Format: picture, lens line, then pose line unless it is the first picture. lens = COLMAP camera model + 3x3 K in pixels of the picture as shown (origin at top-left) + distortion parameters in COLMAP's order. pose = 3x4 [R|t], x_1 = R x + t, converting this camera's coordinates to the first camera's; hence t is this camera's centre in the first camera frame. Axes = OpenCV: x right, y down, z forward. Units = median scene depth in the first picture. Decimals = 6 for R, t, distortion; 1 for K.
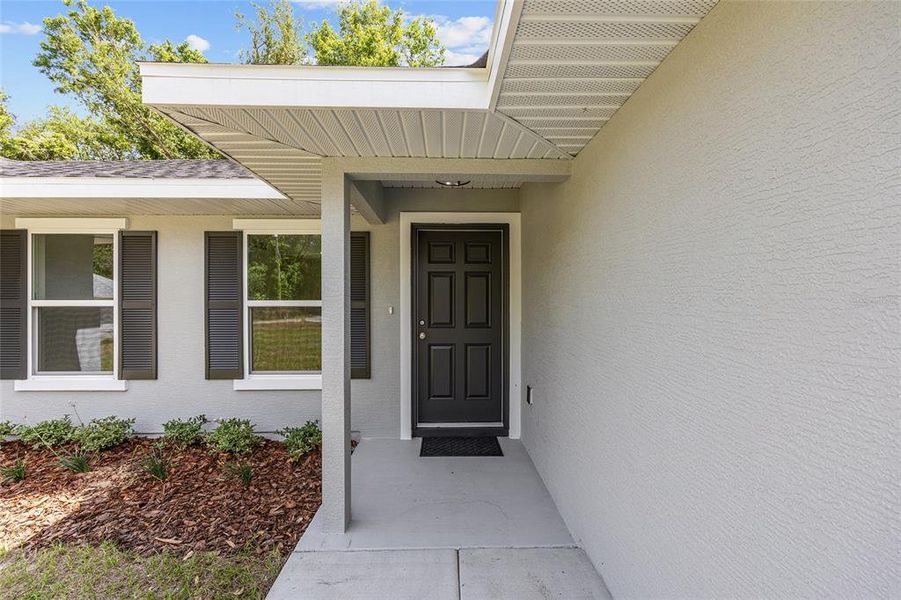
lens RADIAL K [[362.3, 0, 453.4], [0, 362.3, 300.0], [0, 0, 1]] dist [-0.001234, 0.000214]
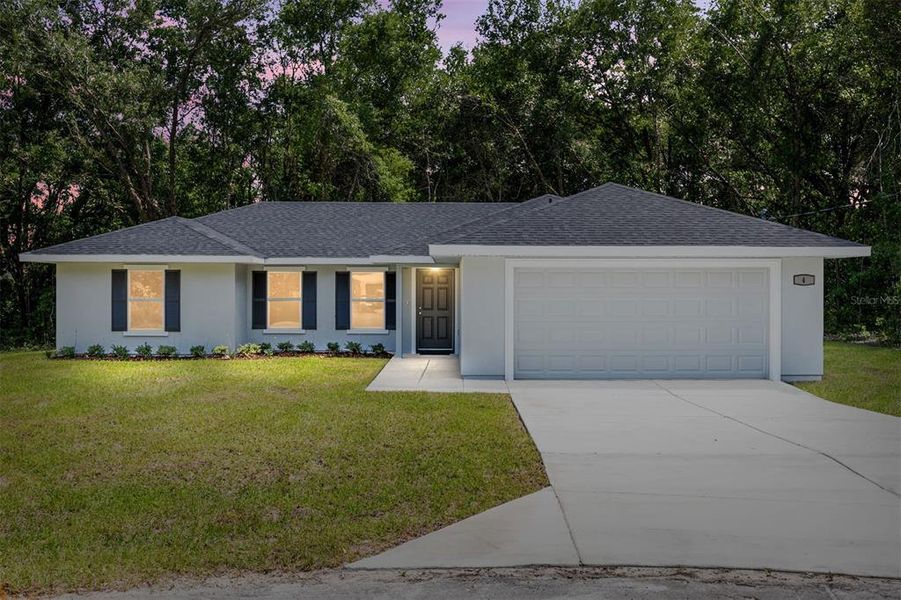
lens RADIAL K [[866.3, 0, 452.5], [0, 866.3, 283.3], [0, 0, 1]] dist [0.006141, -0.001048]
pose [[0.999603, 0.004026, -0.027900, 0.301038], [-0.004246, 0.999961, -0.007800, -0.061358], [0.027868, 0.007915, 0.999580, -4.935334]]
